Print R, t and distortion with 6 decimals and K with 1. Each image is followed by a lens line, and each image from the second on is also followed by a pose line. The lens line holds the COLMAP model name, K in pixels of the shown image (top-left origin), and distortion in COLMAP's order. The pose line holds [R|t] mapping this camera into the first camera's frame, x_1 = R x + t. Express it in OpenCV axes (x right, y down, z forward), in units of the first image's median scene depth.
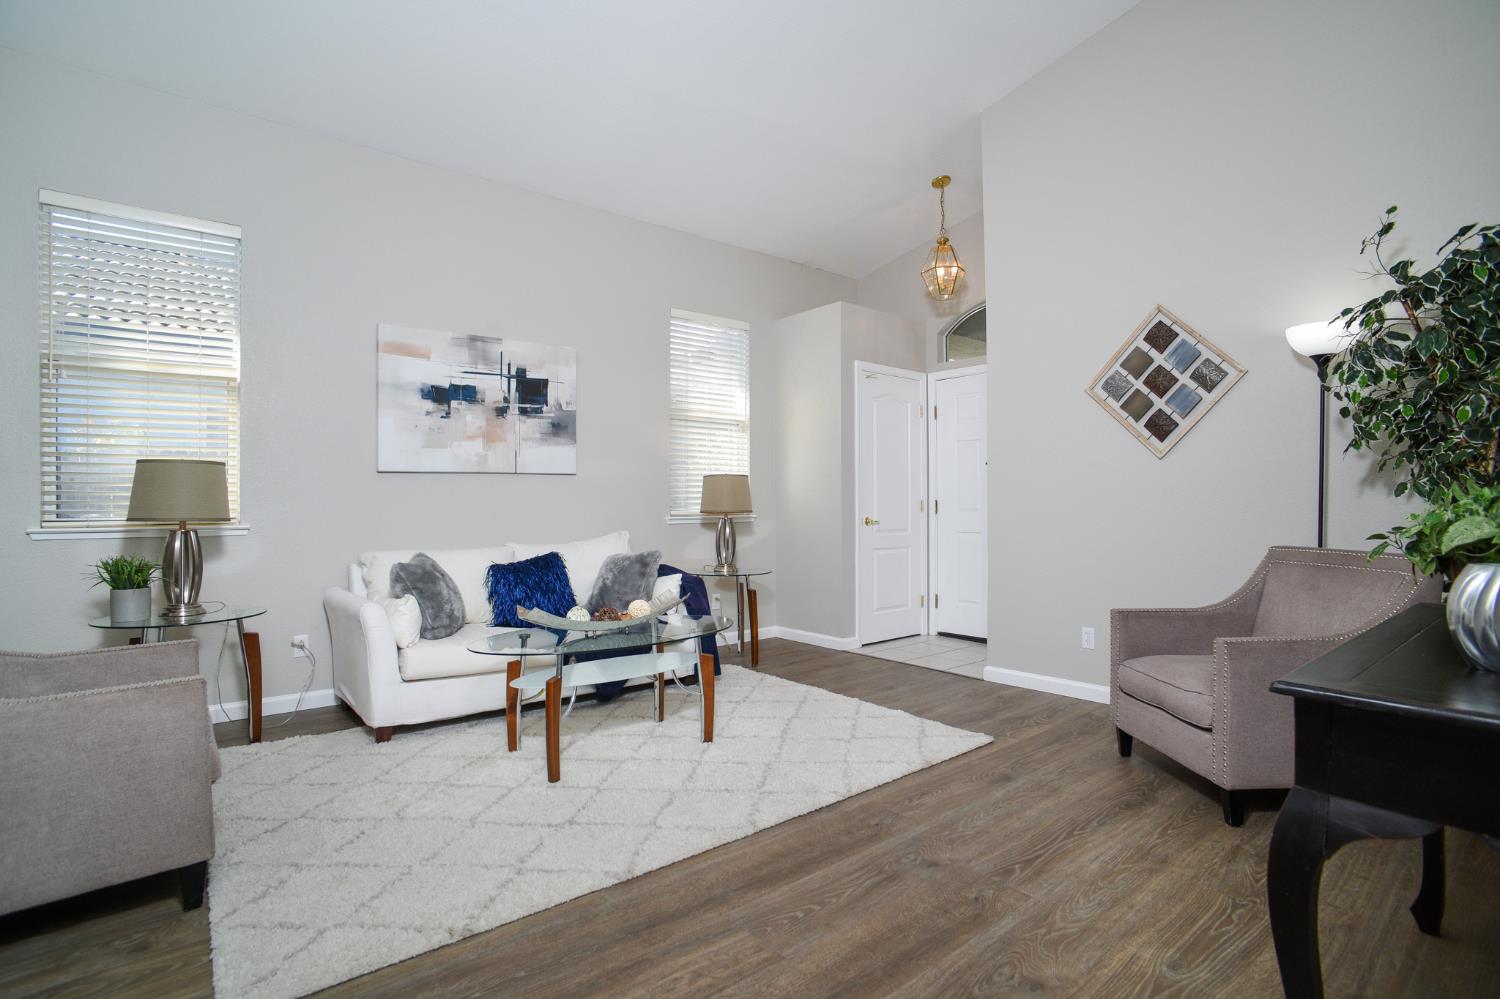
lens RADIAL K [[736.3, 0, 750.0], [0, 736.3, 499.5], [0, 0, 1]] dist [0.002906, 0.000695]
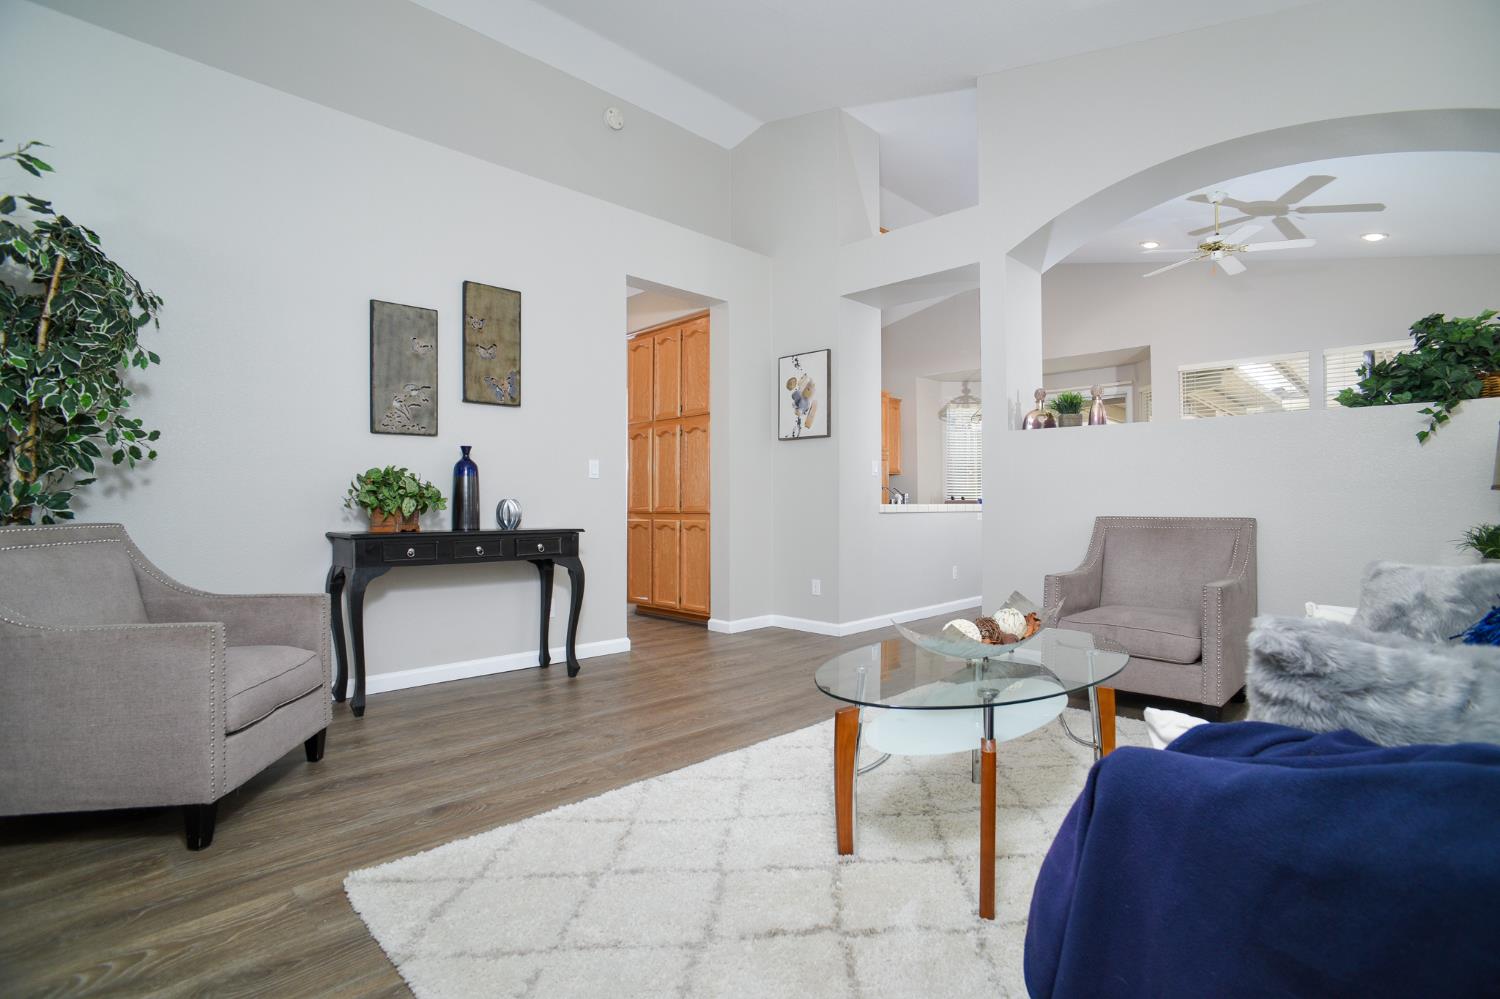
lens RADIAL K [[732.0, 0, 750.0], [0, 732.0, 499.5], [0, 0, 1]] dist [-0.051550, 0.026910]
pose [[-0.995544, 0.001382, -0.094289, 0.089361], [0.001575, 0.999997, -0.001983, 0.043576], [0.094286, -0.002122, -0.995543, 1.891428]]
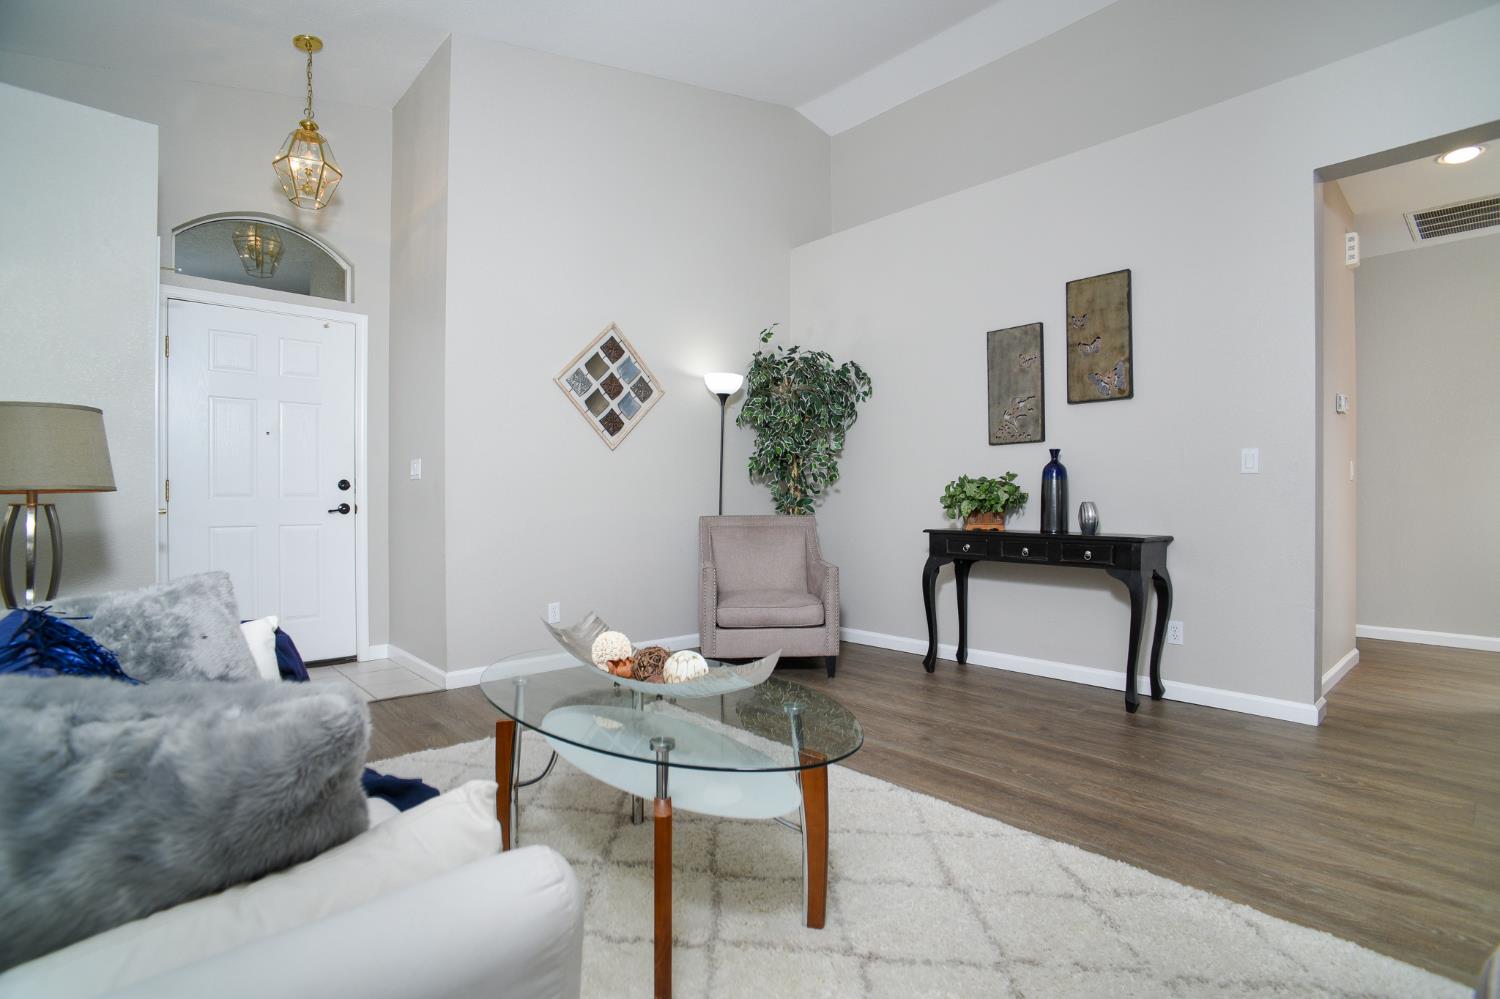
lens RADIAL K [[732.0, 0, 750.0], [0, 732.0, 499.5], [0, 0, 1]] dist [-0.051550, 0.026910]
pose [[-0.049152, 0.002859, 0.998787, -0.873808], [-0.001330, 0.999995, -0.002928, 0.039745], [-0.998790, -0.001472, -0.049147, 1.108803]]
